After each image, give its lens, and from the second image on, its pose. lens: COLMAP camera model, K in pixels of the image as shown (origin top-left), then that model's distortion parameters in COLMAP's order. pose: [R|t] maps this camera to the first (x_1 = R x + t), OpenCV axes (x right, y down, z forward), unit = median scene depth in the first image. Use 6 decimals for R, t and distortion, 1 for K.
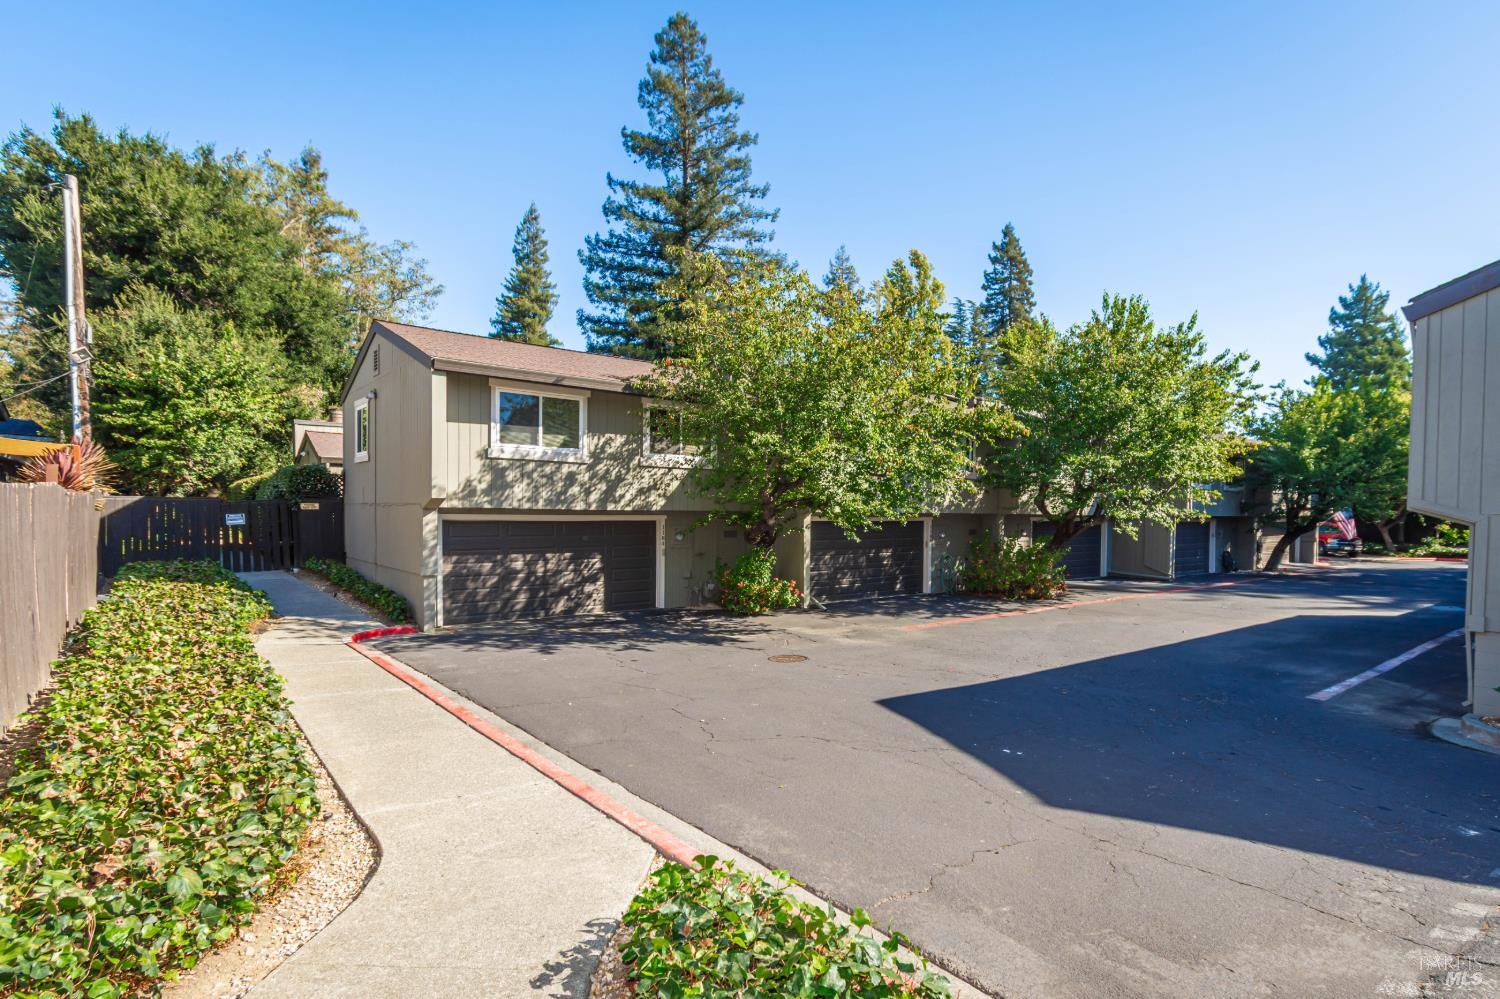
lens RADIAL K [[681.8, 0, 761.3], [0, 681.8, 525.9], [0, 0, 1]] dist [0.005379, 0.001403]
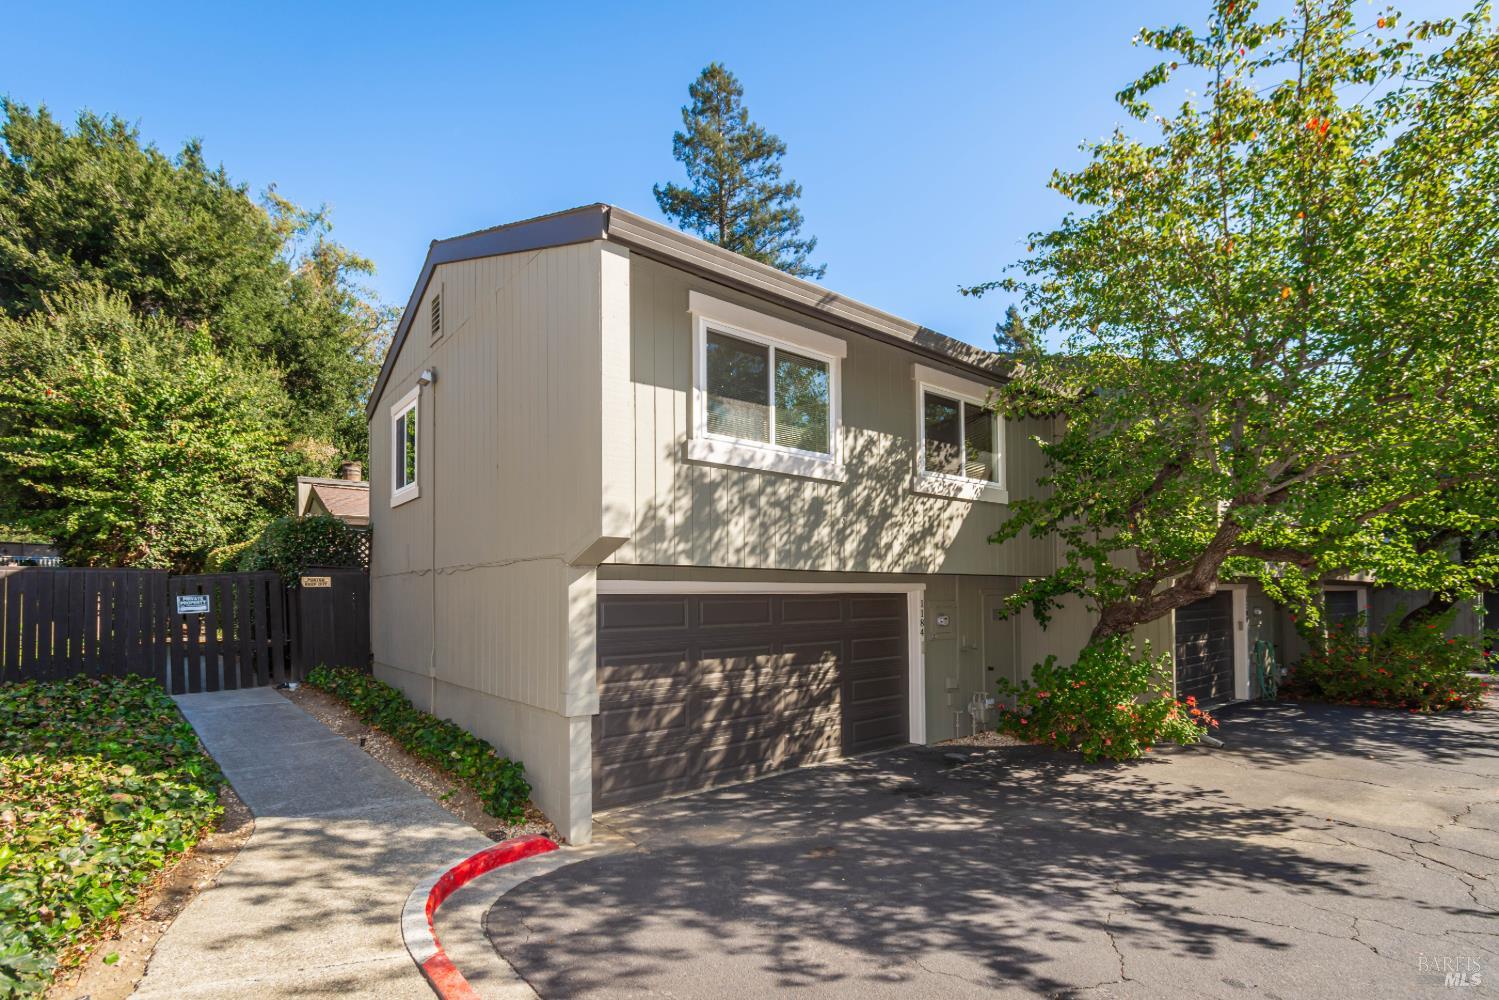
lens RADIAL K [[681.3, 0, 761.6], [0, 681.3, 582.8], [0, 0, 1]] dist [0.005379, 0.001403]
pose [[0.999800, -0.018571, -0.007424, -0.252575], [0.018255, 0.999010, -0.040573, 0.004462], [0.008170, 0.040430, 0.999149, 0.384601]]
